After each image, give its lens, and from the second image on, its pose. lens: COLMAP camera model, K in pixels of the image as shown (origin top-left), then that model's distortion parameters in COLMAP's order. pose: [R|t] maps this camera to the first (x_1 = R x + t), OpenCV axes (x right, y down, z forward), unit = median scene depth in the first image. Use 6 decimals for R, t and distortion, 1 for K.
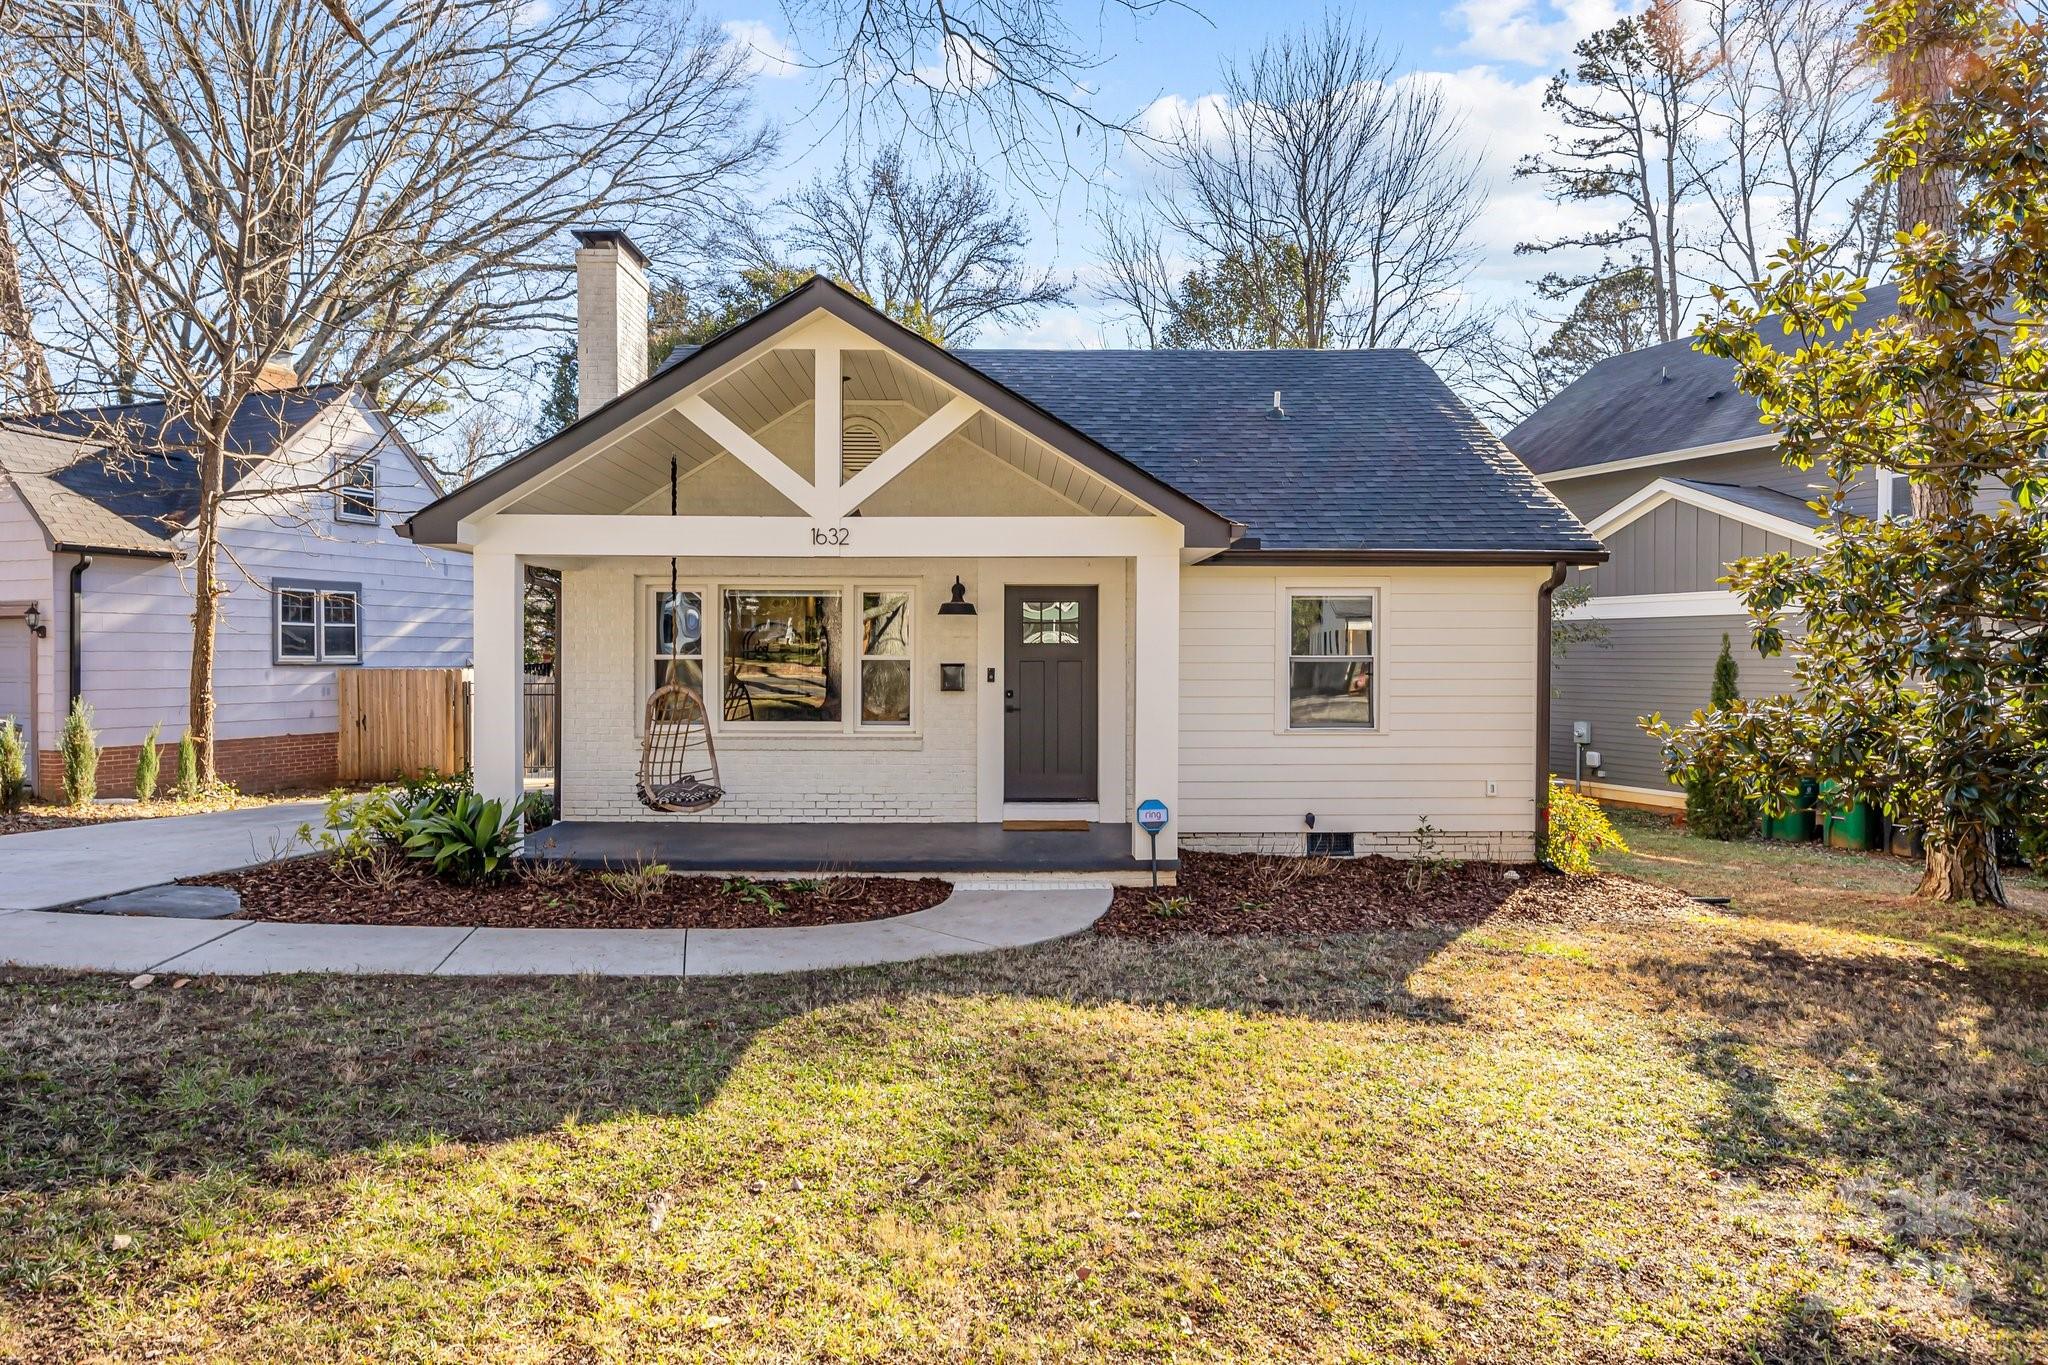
lens RADIAL K [[1251.1, 0, 1019.0], [0, 1251.1, 680.6], [0, 0, 1]] dist [0.015037, -0.001028]
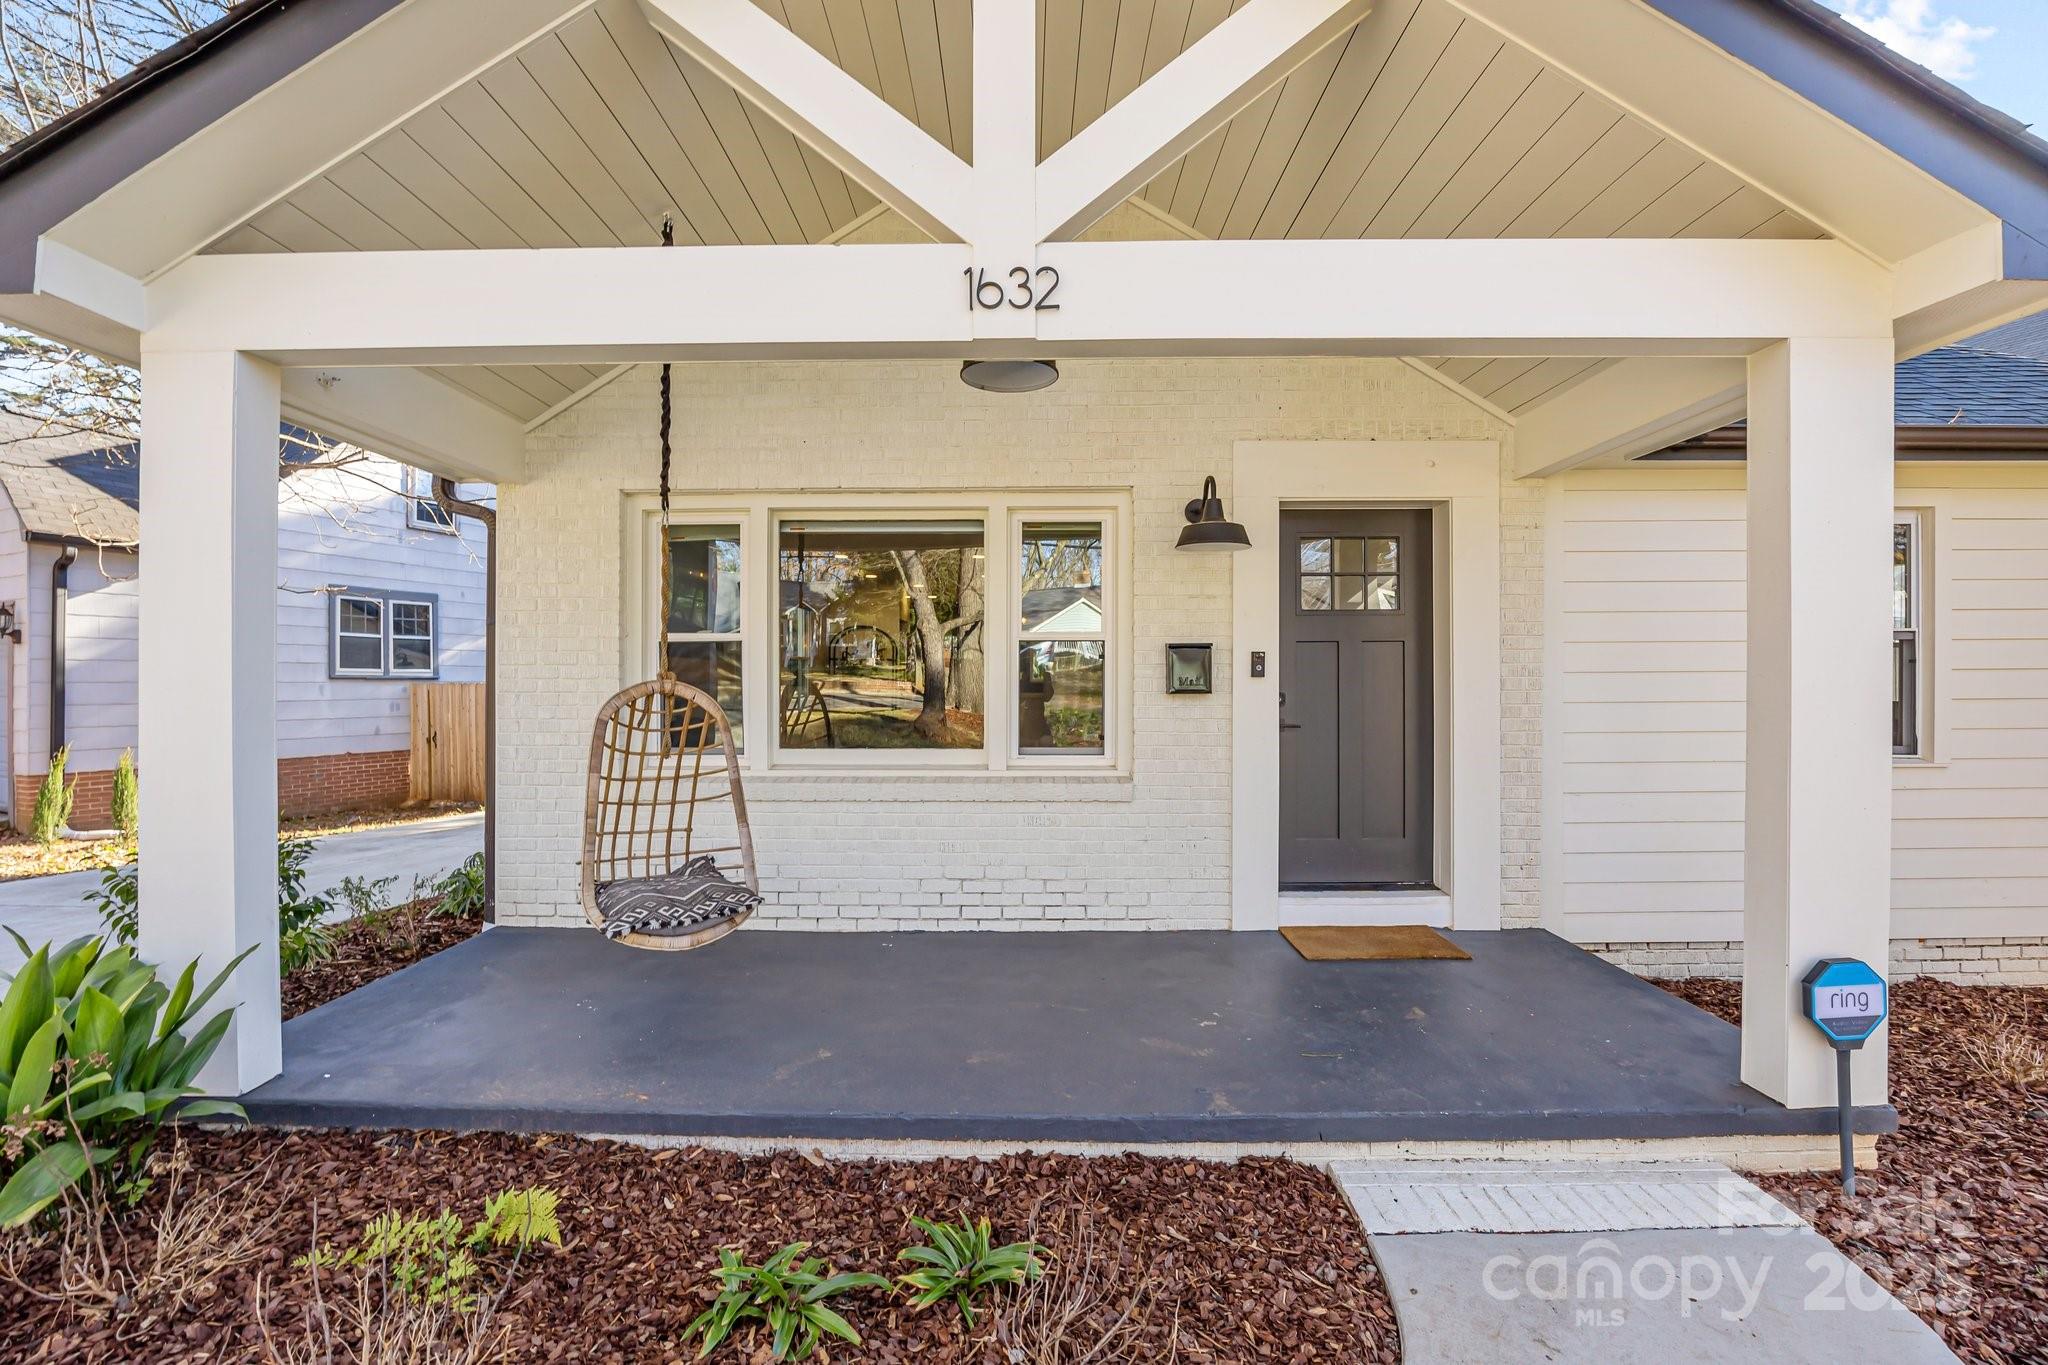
lens RADIAL K [[940.6, 0, 1031.7], [0, 940.6, 688.0], [0, 0, 1]] dist [-0.021500, 0.000161]
pose [[0.999875, -0.003672, -0.015387, -0.115154], [0.003452, 0.999892, -0.014286, 0.011696], [0.015438, 0.014231, 0.999780, 0.580435]]
